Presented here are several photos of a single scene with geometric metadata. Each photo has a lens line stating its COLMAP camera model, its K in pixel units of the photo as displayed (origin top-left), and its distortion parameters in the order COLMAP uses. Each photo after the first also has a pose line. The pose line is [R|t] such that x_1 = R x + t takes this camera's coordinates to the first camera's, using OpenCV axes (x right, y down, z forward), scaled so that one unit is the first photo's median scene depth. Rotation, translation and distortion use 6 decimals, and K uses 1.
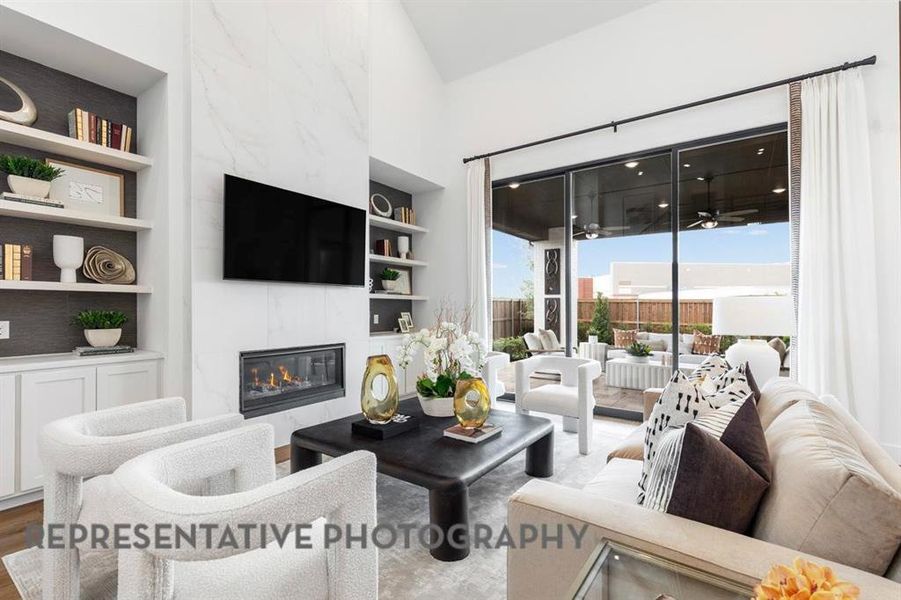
lens RADIAL K [[406.4, 0, 448.5], [0, 406.4, 306.3], [0, 0, 1]] dist [0.001661, 0.000072]
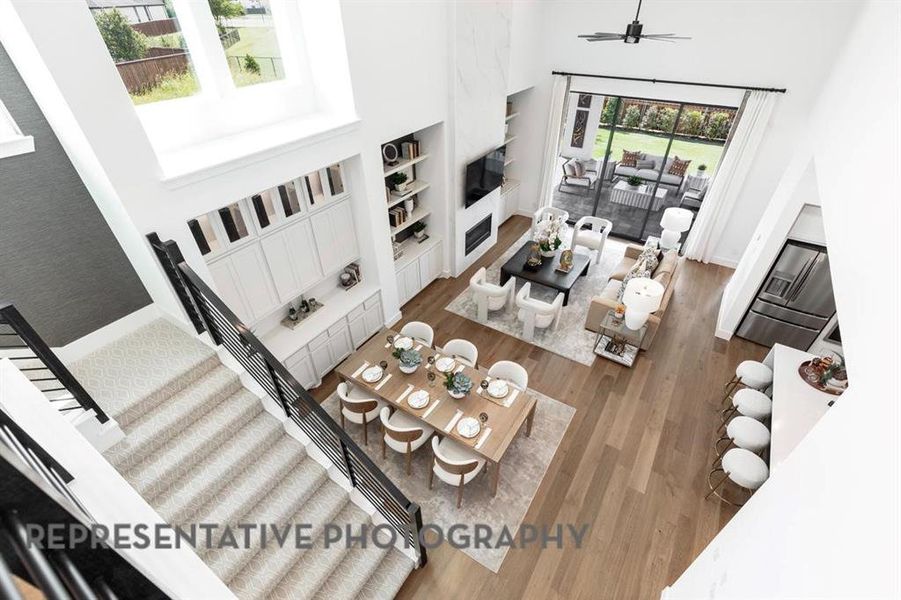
lens RADIAL K [[406.4, 0, 448.5], [0, 406.4, 306.3], [0, 0, 1]] dist [0.001661, 0.000072]
pose [[0.999001, -0.035996, 0.026472, -0.426419], [0.011860, 0.784828, 0.619600, -0.633284], [-0.043079, -0.618668, 0.784471, -0.705420]]
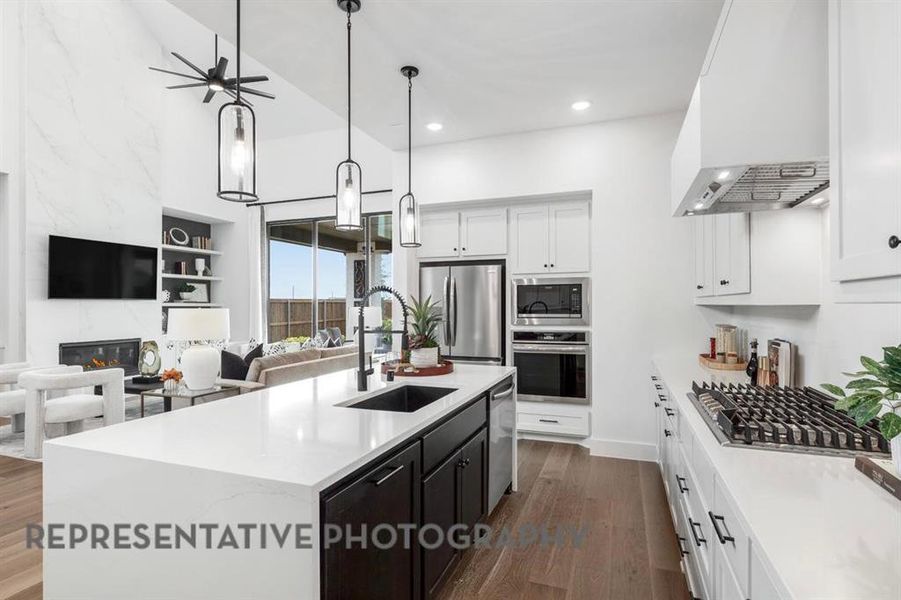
lens RADIAL K [[460.7, 0, 450.5], [0, 460.7, 300.0], [0, 0, 1]] dist [-0.001714, -0.000503]
pose [[0.967333, -0.006913, 0.253415, 0.318304], [0.009676, 0.999907, -0.009659, -0.015724], [-0.253324, 0.011795, 0.967310, -0.702937]]
